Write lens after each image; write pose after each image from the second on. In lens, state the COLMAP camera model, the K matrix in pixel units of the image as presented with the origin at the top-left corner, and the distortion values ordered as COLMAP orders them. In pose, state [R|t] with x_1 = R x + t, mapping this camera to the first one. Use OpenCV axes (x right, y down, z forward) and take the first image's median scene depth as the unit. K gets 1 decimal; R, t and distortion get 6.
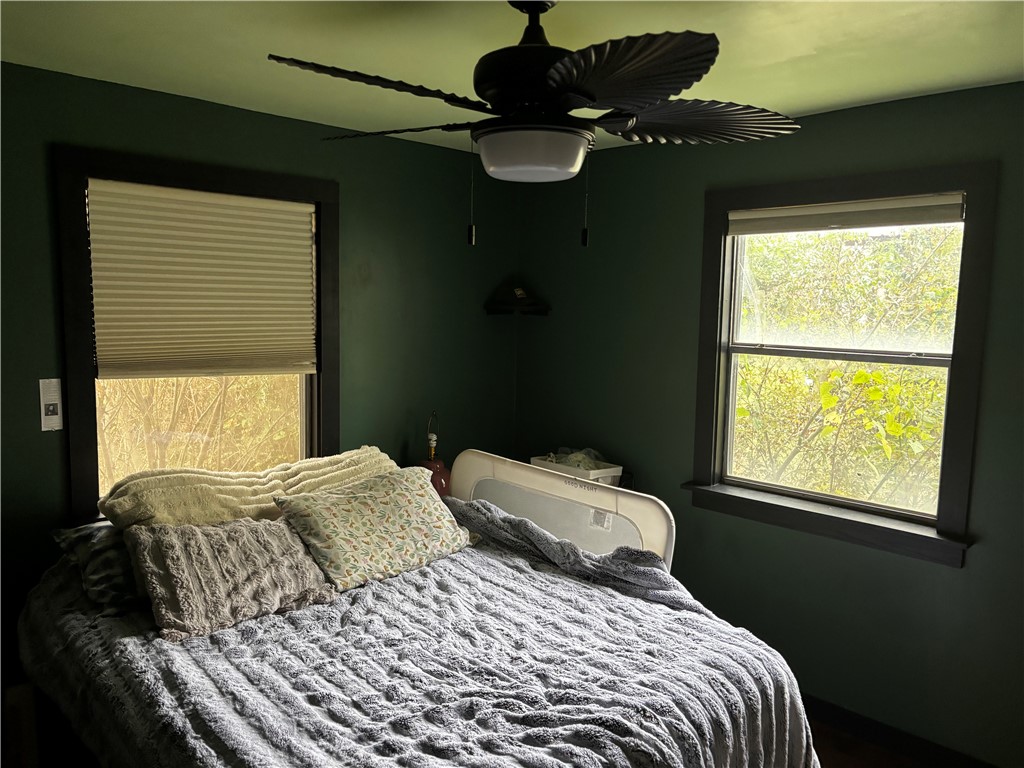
lens RADIAL K [[772.8, 0, 511.8], [0, 772.8, 383.0], [0, 0, 1]] dist [0.034502, -0.036858]
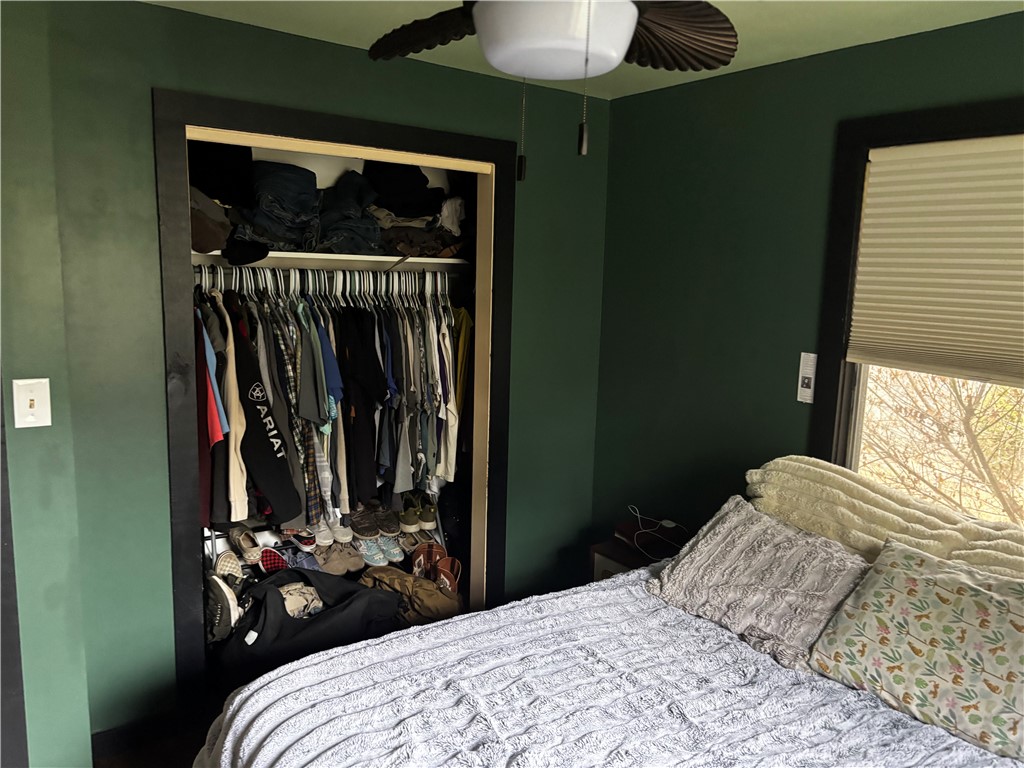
lens RADIAL K [[772.8, 0, 512.3], [0, 772.8, 386.0], [0, 0, 1]] dist [0.034502, -0.036858]
pose [[-0.147636, 0.132309, -0.980152, 0.494949], [-0.136534, 0.978797, 0.152692, -0.066977], [0.979572, 0.156367, -0.126441, 0.746741]]
